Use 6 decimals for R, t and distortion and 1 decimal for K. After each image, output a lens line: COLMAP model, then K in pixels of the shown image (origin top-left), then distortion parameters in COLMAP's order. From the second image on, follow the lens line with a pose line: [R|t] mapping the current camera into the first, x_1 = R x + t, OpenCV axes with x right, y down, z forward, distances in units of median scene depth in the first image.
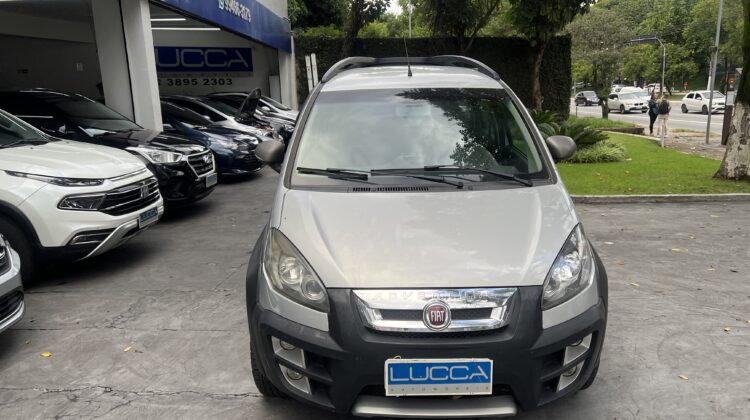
lens RADIAL K [[557.1, 0, 377.2], [0, 557.1, 211.6], [0, 0, 1]] dist [0.022404, -0.024460]
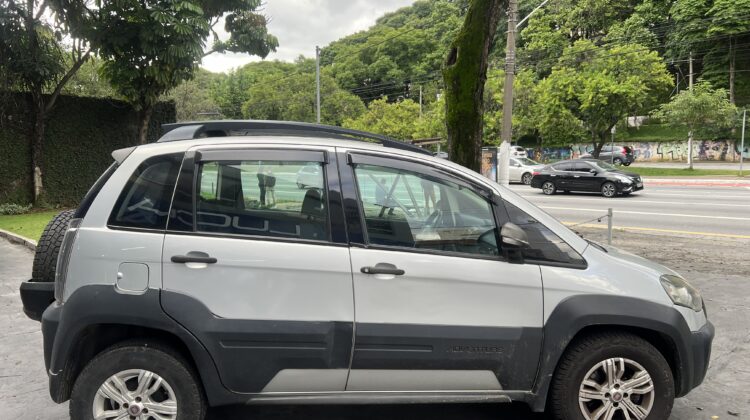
lens RADIAL K [[557.1, 0, 355.6], [0, 557.1, 210.6], [0, 0, 1]] dist [0.022404, -0.024460]
pose [[0.742953, -0.054902, 0.667088, -0.044885], [0.138436, 0.987685, -0.072892, -0.040050], [-0.654871, 0.146504, 0.741404, 0.179113]]
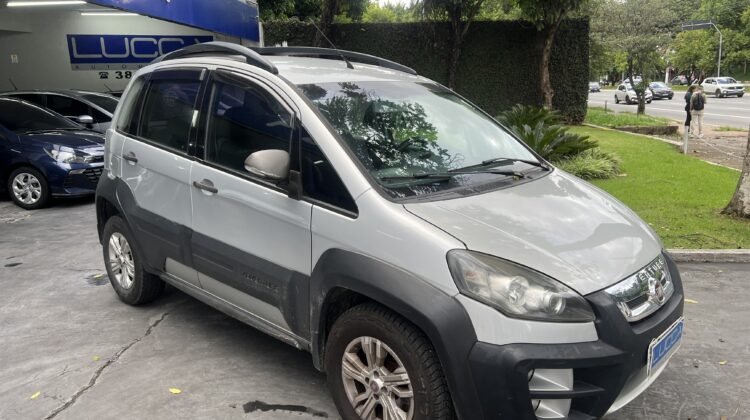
lens RADIAL K [[557.1, 0, 387.7], [0, 557.1, 196.3], [0, 0, 1]] dist [0.022404, -0.024460]
pose [[0.996884, 0.011085, -0.078094, 0.114087], [-0.012066, 0.999854, -0.012097, -0.030451], [0.077948, 0.013001, 0.996873, 0.135807]]
